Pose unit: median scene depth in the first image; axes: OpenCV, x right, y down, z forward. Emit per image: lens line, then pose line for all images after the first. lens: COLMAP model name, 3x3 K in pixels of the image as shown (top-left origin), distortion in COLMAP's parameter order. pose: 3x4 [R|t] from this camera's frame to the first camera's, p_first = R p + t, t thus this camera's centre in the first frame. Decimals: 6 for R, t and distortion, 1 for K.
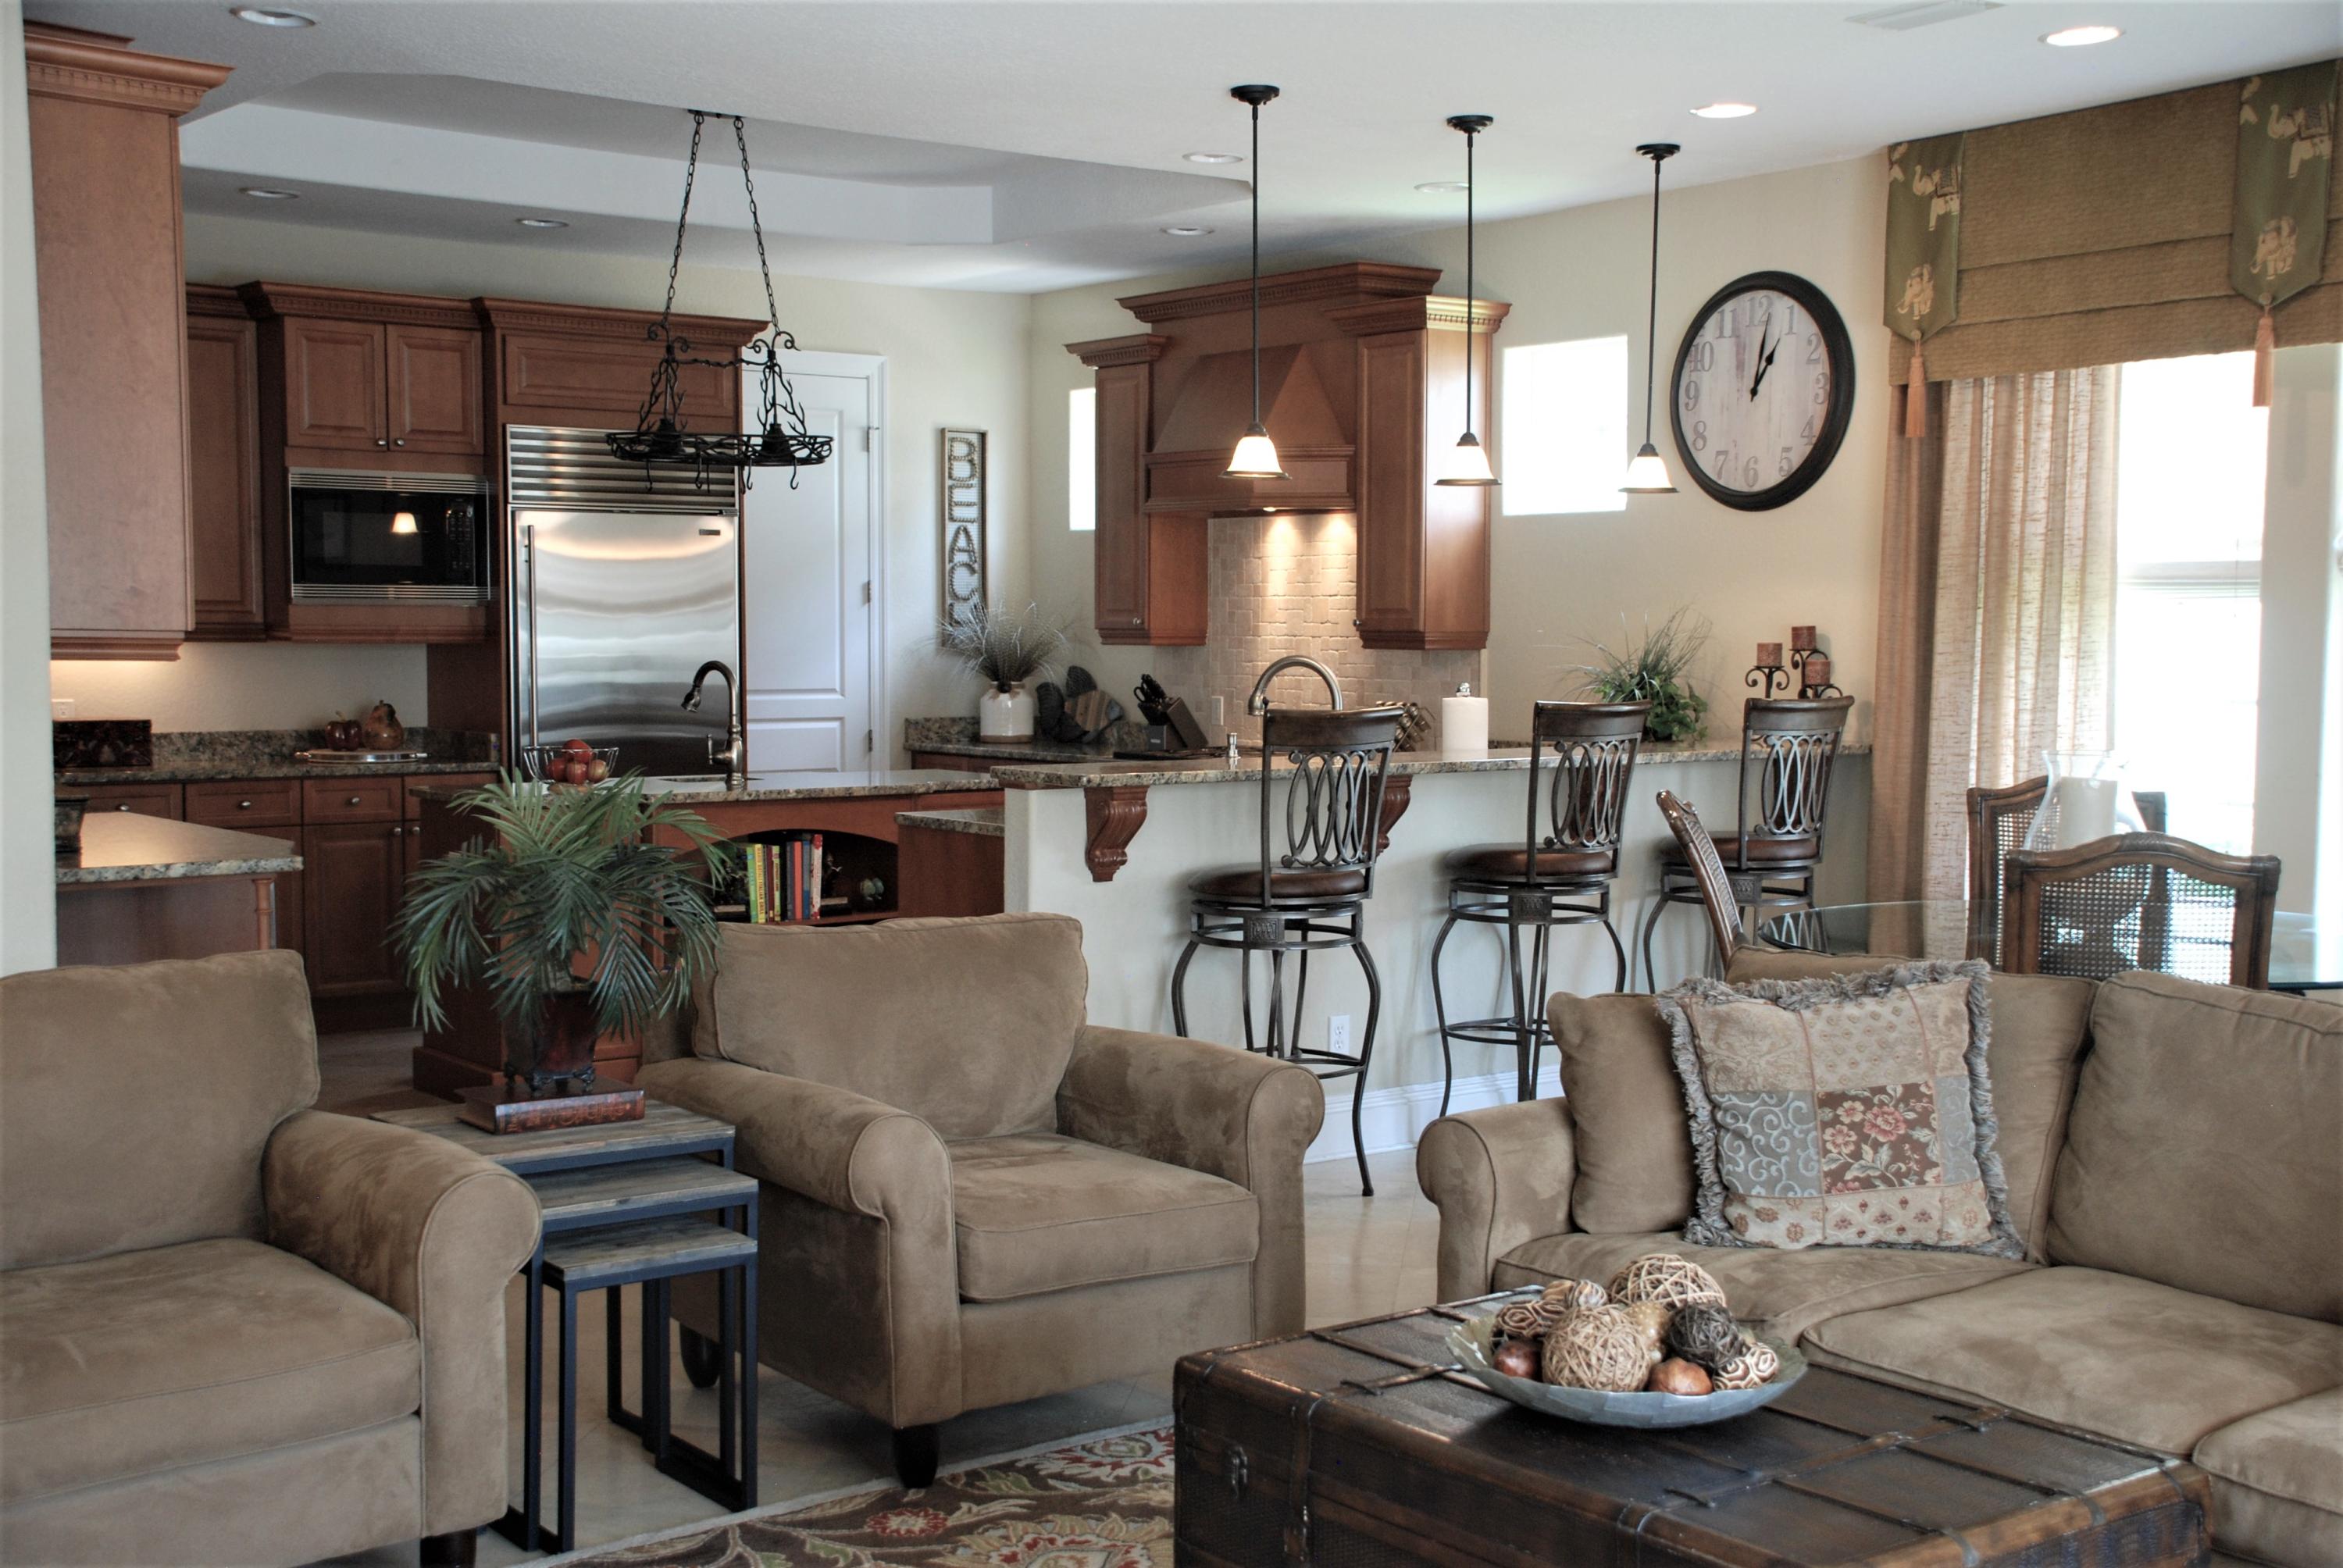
lens RADIAL K [[2765.7, 0, 1171.5], [0, 2765.7, 784.0], [0, 0, 1]] dist [-0.003793, 0.262909]
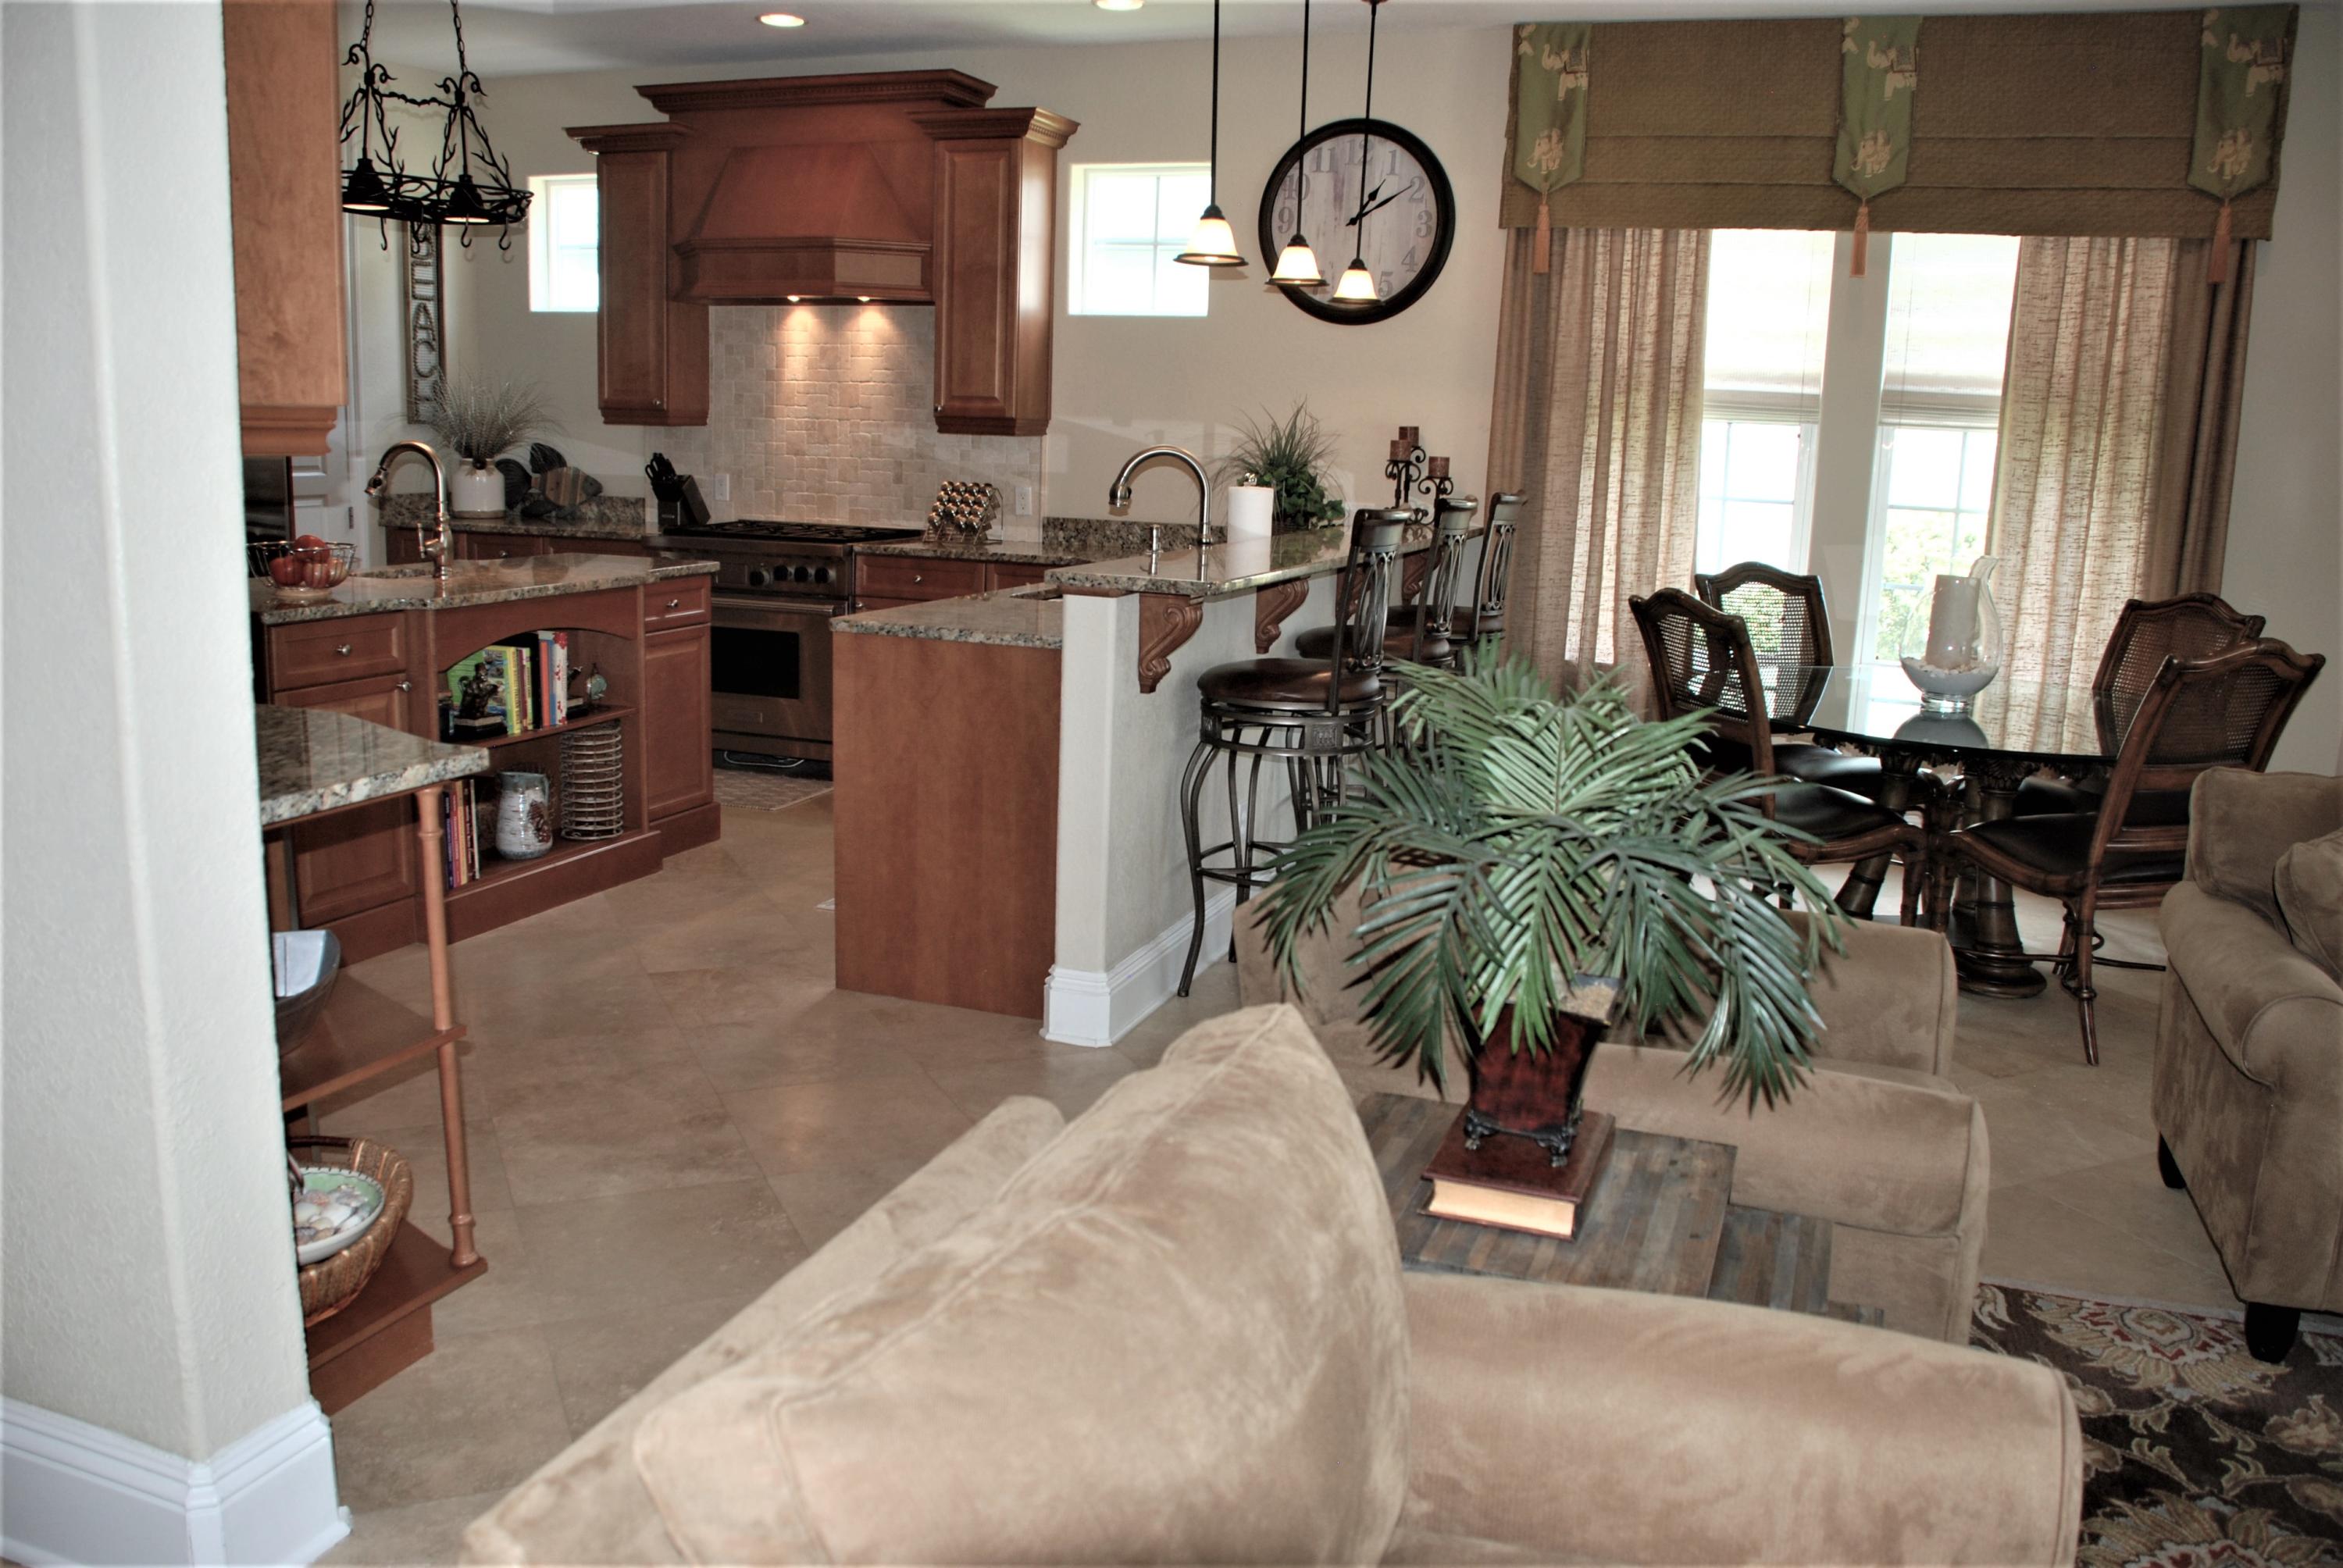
lens RADIAL K [[1855.7, 0, 1177.6], [0, 1855.7, 810.9], [0, 0, 1]] dist [-0.161352, 0.127127]
pose [[0.837260, -0.088188, 0.539646, -0.285284], [0.000596, 0.987055, 0.160379, -0.020167], [-0.546804, -0.133958, 0.826475, 0.371130]]
